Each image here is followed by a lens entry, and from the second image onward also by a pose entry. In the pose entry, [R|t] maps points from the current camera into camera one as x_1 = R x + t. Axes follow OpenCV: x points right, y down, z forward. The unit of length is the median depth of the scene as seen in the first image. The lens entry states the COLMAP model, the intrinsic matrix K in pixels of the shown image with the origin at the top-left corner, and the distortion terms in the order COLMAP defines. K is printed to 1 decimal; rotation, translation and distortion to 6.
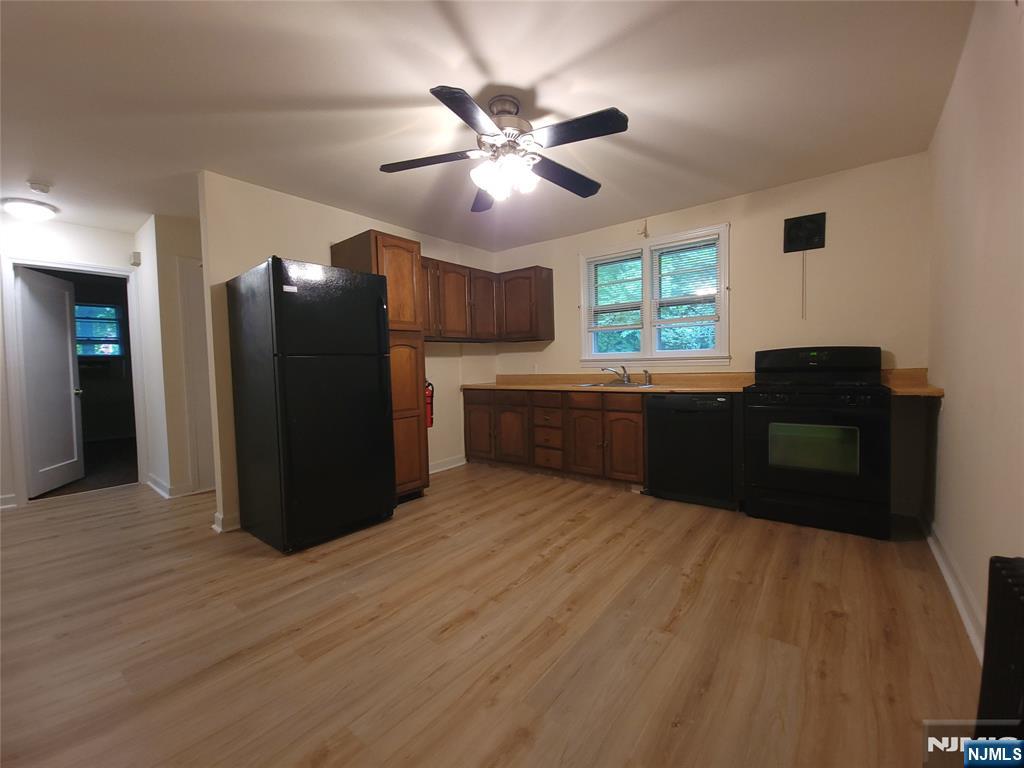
lens RADIAL K [[417.6, 0, 510.6], [0, 417.6, 381.7], [0, 0, 1]] dist [-0.003457, 0.000806]
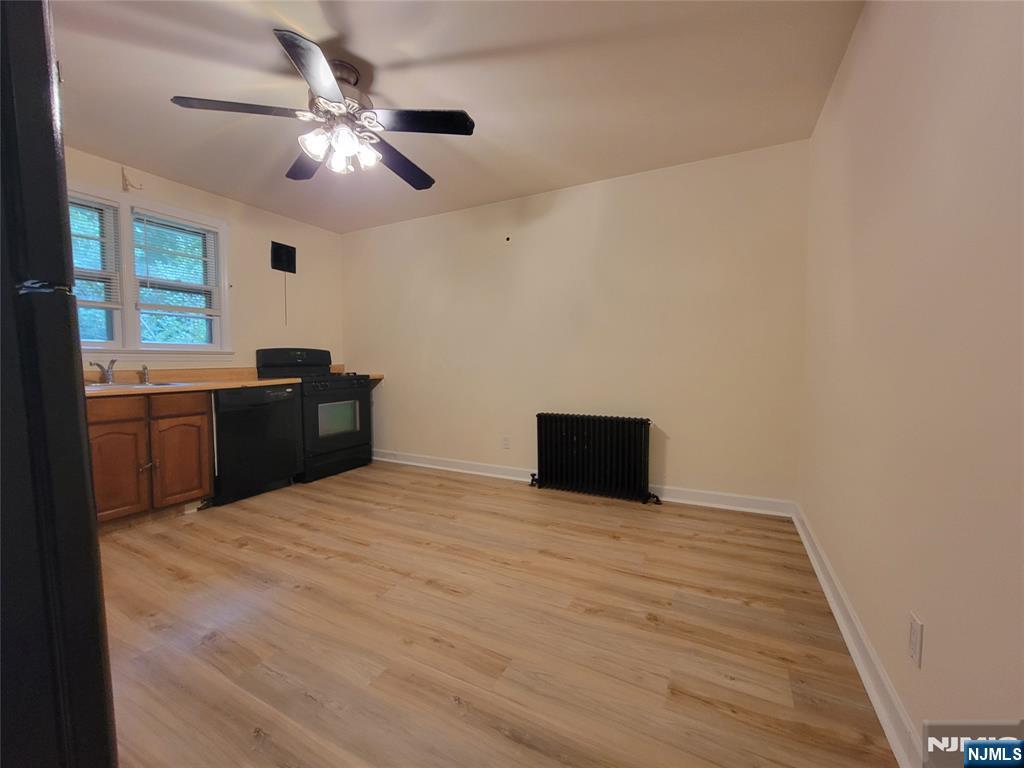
lens RADIAL K [[417.6, 0, 513.6], [0, 417.6, 385.4], [0, 0, 1]] dist [-0.003457, 0.000806]
pose [[-0.181777, -0.037007, 0.982643, -0.712118], [0.043331, 0.998019, 0.045602, 0.003982], [-0.982385, 0.050869, -0.179814, 0.579512]]
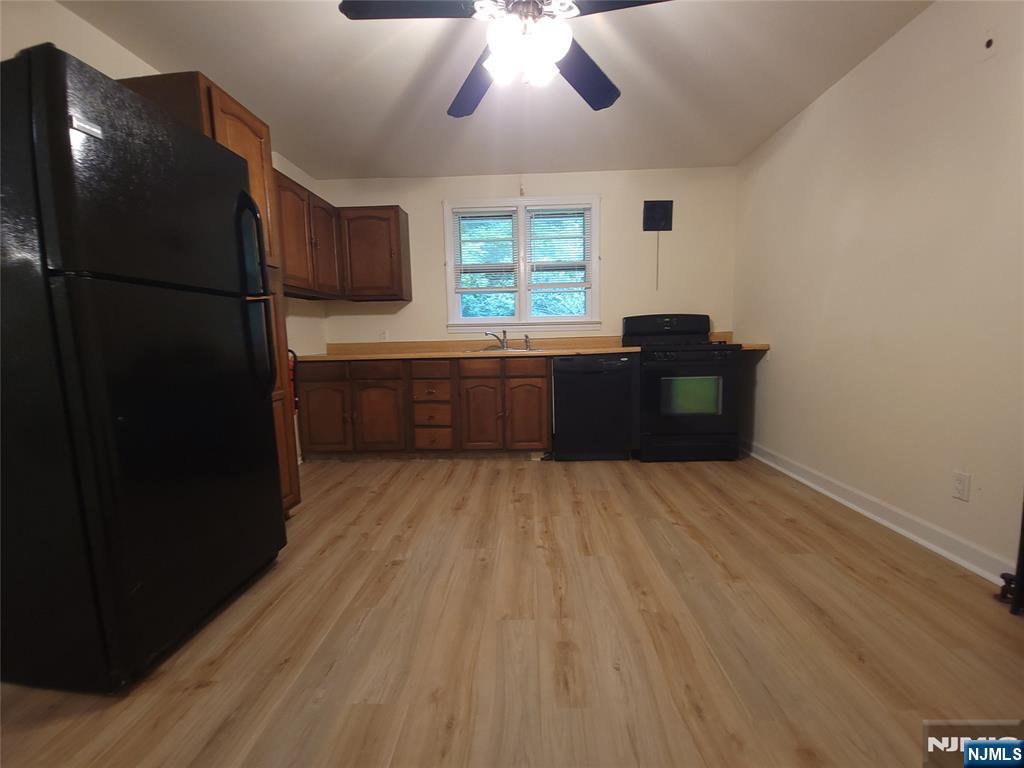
lens RADIAL K [[417.6, 0, 511.7], [0, 417.6, 381.6], [0, 0, 1]] dist [-0.003457, 0.000806]
pose [[0.810893, -0.055054, 0.582599, -0.344214], [0.027325, 0.998041, 0.056279, 0.031051], [-0.584556, -0.029717, 0.810809, 0.288893]]
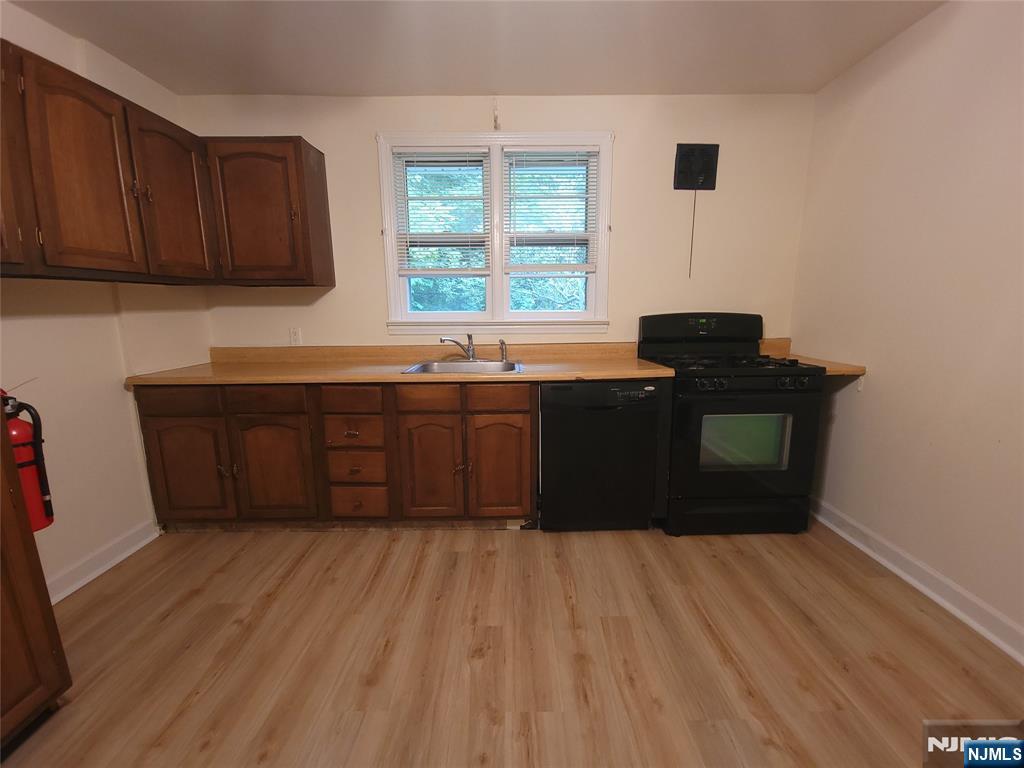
lens RADIAL K [[417.6, 0, 510.4], [0, 417.6, 381.9], [0, 0, 1]] dist [-0.003457, 0.000806]
pose [[0.787900, -0.090640, 0.609096, -0.099171], [0.014945, 0.991631, 0.128234, -0.059156], [-0.615622, -0.091933, 0.782661, 0.578399]]
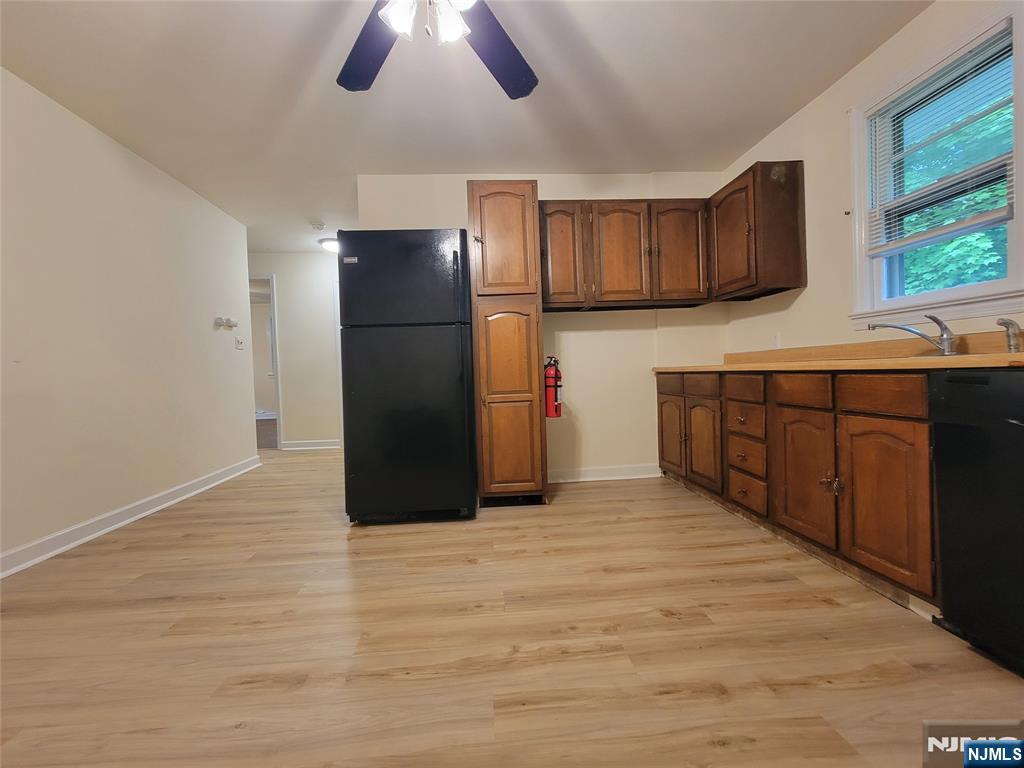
lens RADIAL K [[417.6, 0, 510.4], [0, 417.6, 382.0], [0, 0, 1]] dist [-0.003457, 0.000806]
pose [[0.675982, 0.017339, -0.736714, 0.372966], [-0.012548, 0.999849, 0.012018, 0.040632], [0.736811, 0.001121, 0.676097, 0.482871]]
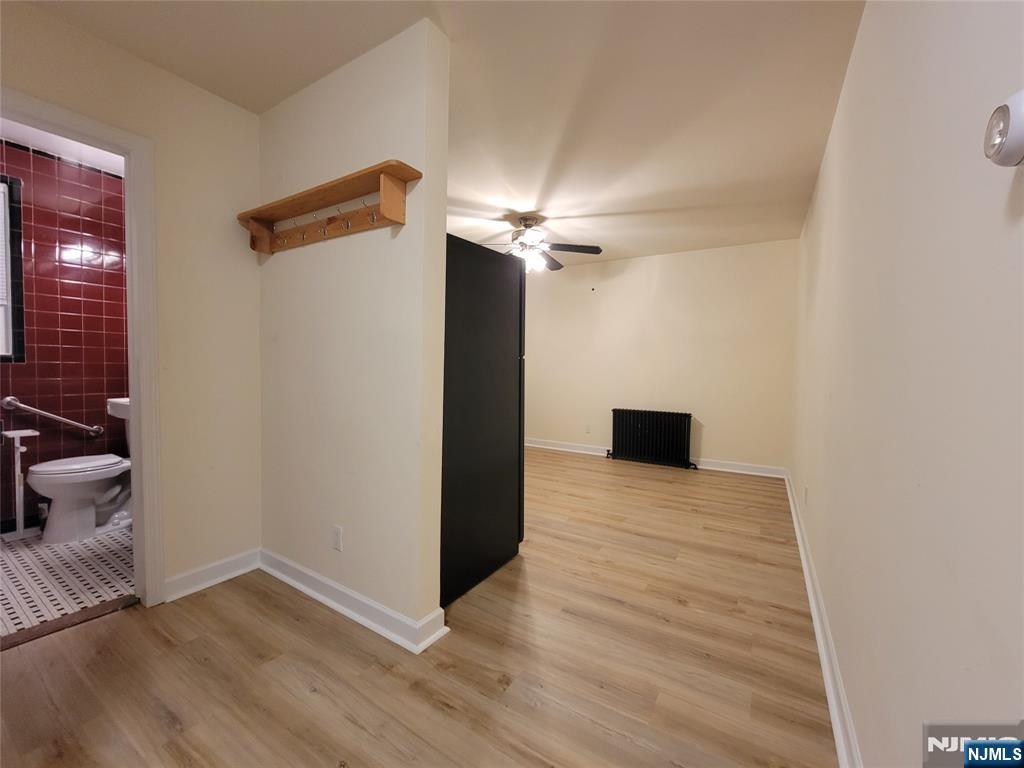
lens RADIAL K [[417.6, 0, 518.0], [0, 417.6, 377.7], [0, 0, 1]] dist [-0.003457, 0.000806]
pose [[-0.119917, -0.011184, 0.992721, -1.229884], [0.019874, 0.999709, 0.013663, -0.020049], [-0.992585, 0.021368, -0.119660, 0.892319]]
